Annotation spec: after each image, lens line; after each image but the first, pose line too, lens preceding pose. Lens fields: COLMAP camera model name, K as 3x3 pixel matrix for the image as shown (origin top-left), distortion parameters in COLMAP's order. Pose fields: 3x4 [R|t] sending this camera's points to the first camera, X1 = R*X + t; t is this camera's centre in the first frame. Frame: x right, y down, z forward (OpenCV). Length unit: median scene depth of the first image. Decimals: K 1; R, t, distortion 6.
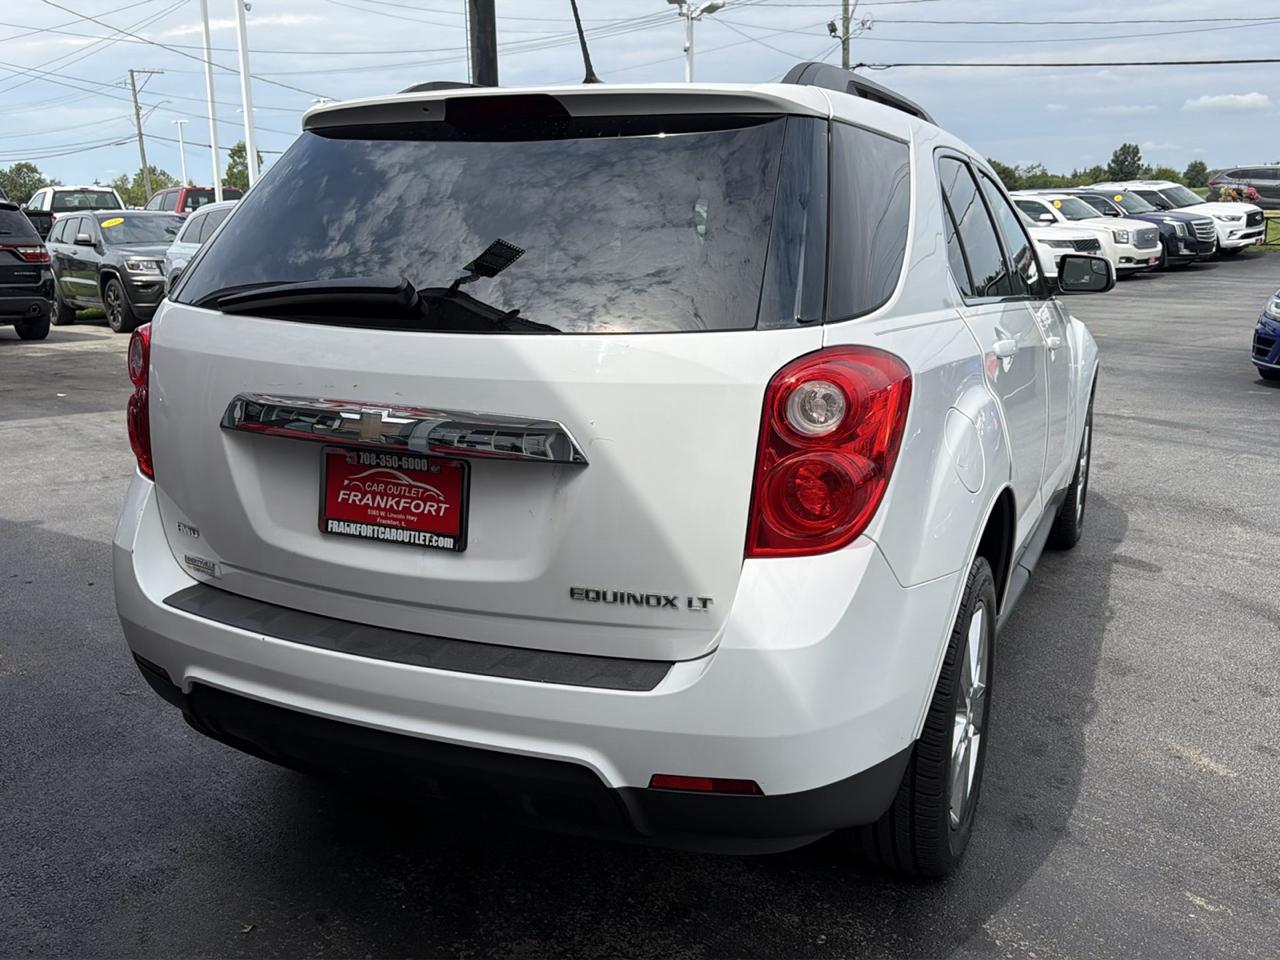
lens RADIAL K [[1133.0, 0, 642.5], [0, 1133.0, 488.8], [0, 0, 1]] dist [0.162730, -0.320018]
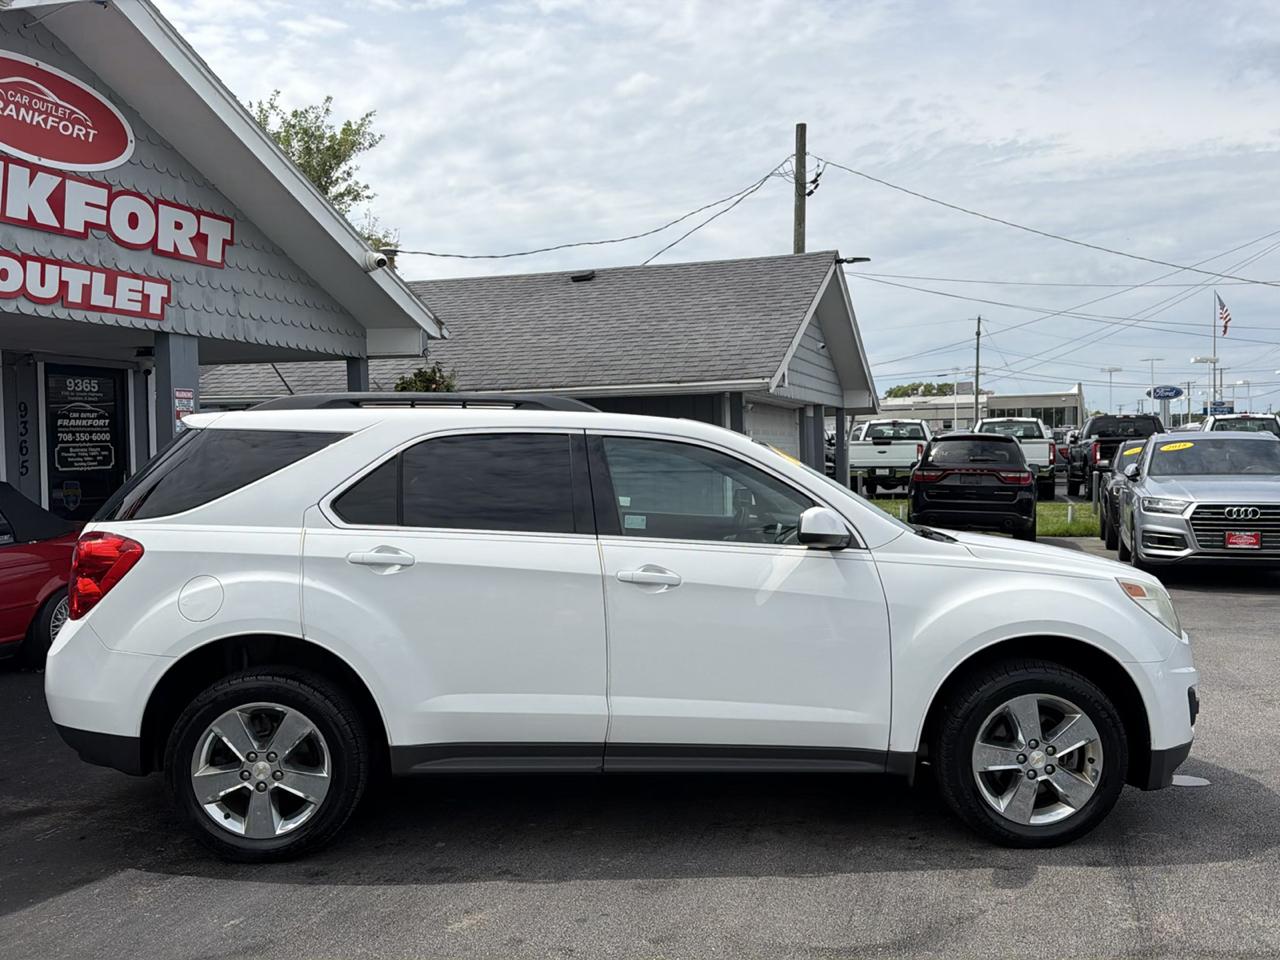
lens RADIAL K [[1141.5, 0, 643.3], [0, 1141.5, 482.5], [0, 0, 1]] dist [0.111092, -0.183803]
pose [[0.471095, 0.028252, -0.881630, 2.423809], [-0.196312, 0.977778, -0.073565, -0.235510], [0.859960, 0.207731, 0.466172, 0.747164]]
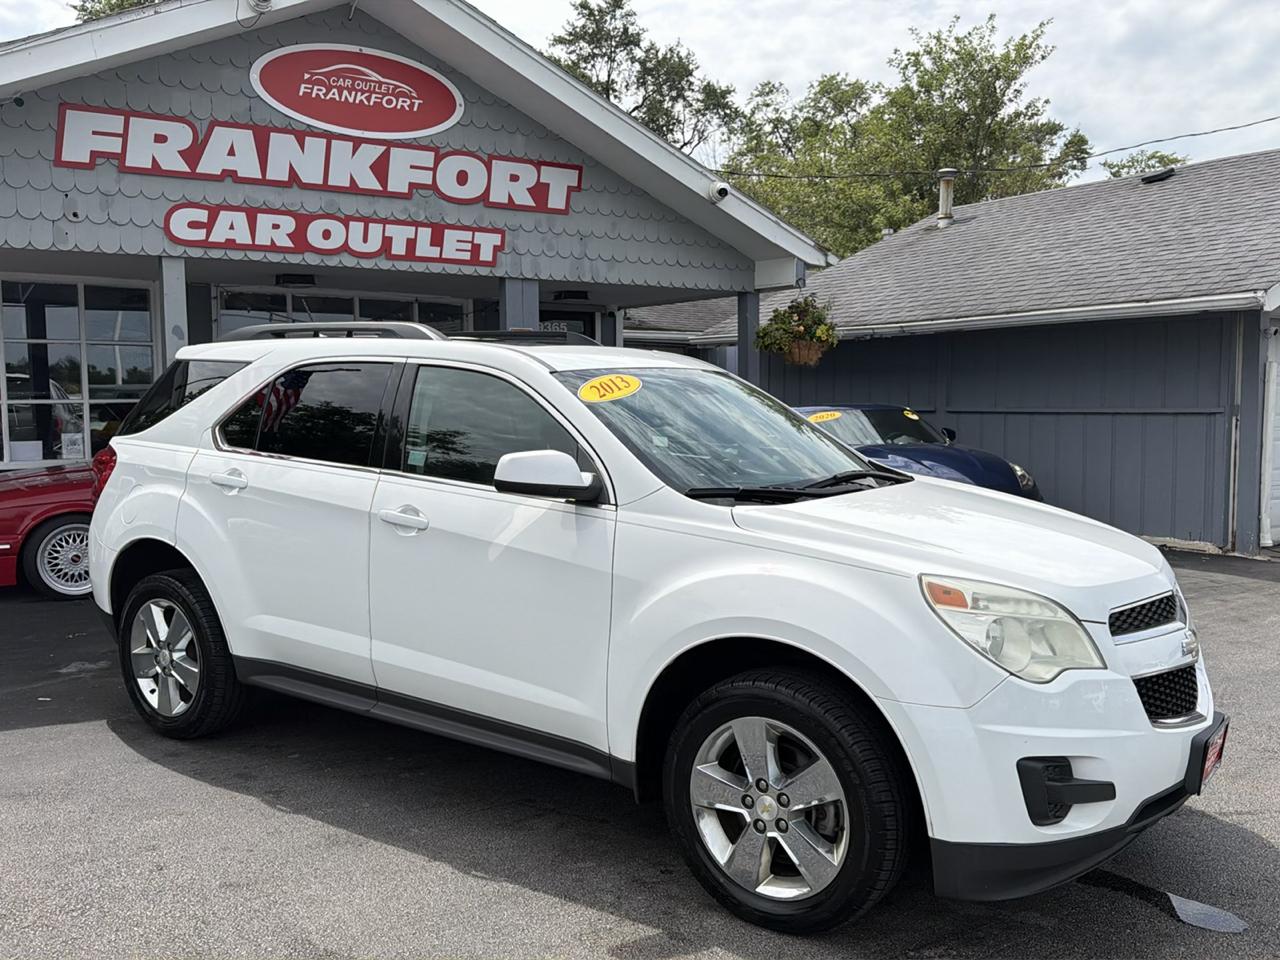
lens RADIAL K [[1133.0, 0, 642.5], [0, 1133.0, 488.8], [0, 0, 1]] dist [0.162730, -0.320018]
pose [[-0.182990, 0.090833, -0.978910, 2.403524], [-0.225997, 0.965170, 0.131805, -0.609494], [0.956786, 0.245349, -0.156089, 2.414751]]
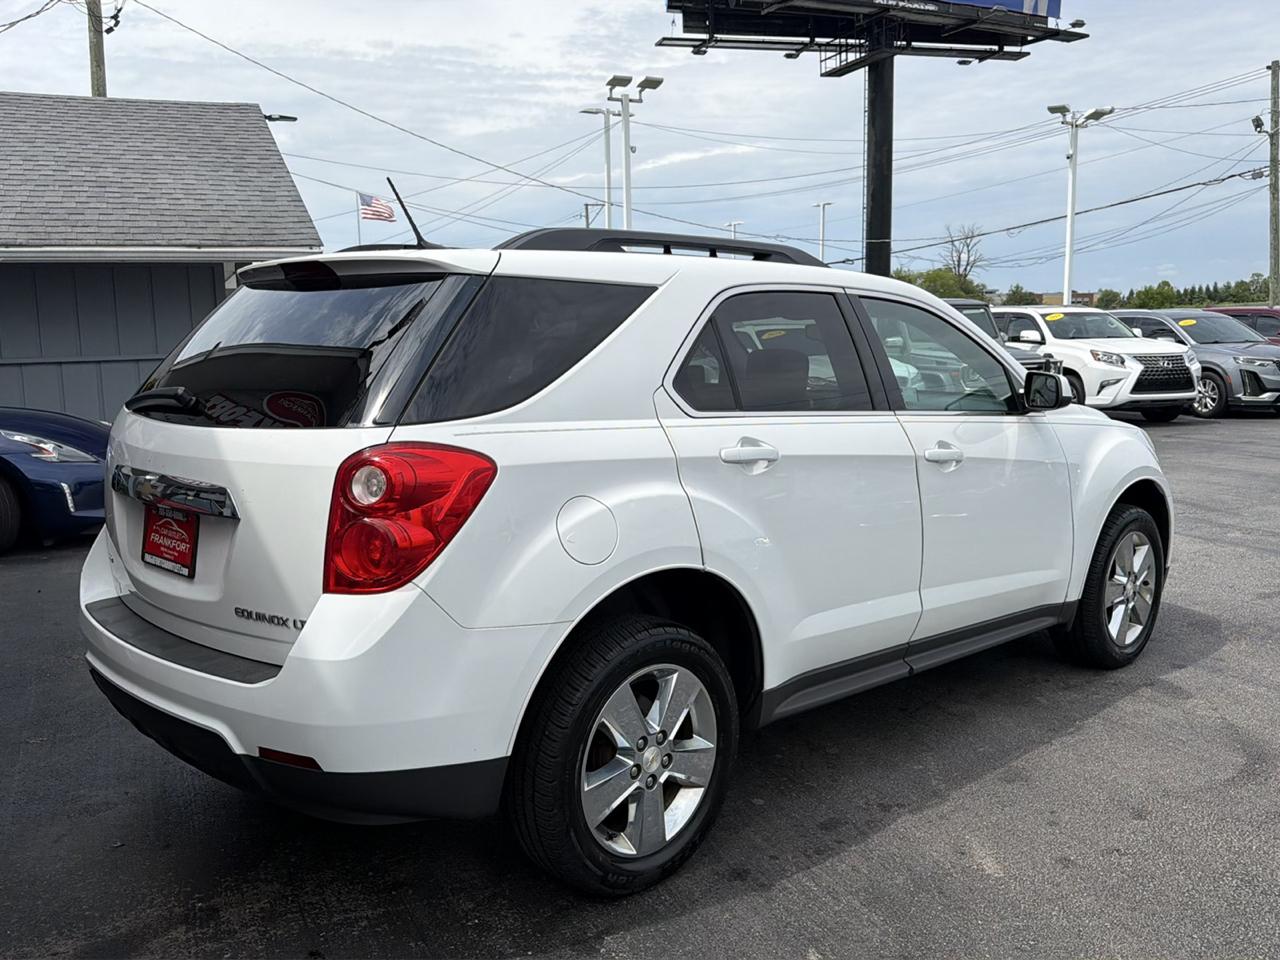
lens RADIAL K [[1141.5, 0, 643.3], [0, 1141.5, 482.5], [0, 0, 1]] dist [0.111092, -0.183803]
pose [[0.935078, 0.038943, -0.352295, 0.824388], [-0.072864, 0.993837, -0.083538, 0.014871], [0.346871, 0.103784, 0.932153, -0.152574]]
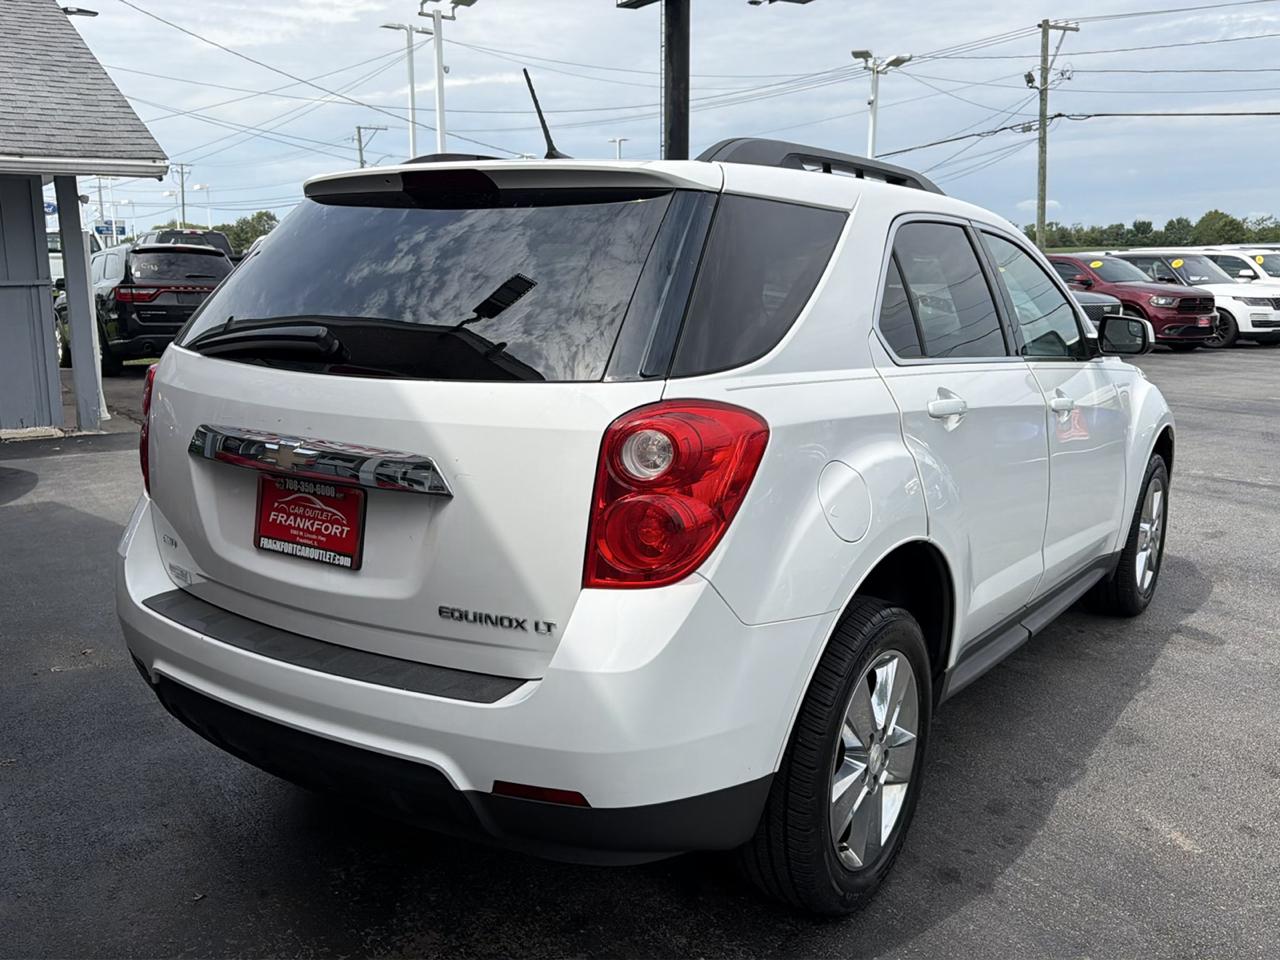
lens RADIAL K [[1133.0, 0, 642.5], [0, 1133.0, 488.8], [0, 0, 1]] dist [0.162730, -0.320018]
pose [[0.985829, 0.042789, -0.162206, 0.283905], [-0.049340, 0.998112, -0.036576, 0.002302], [0.160334, 0.044061, 0.986079, -0.070689]]
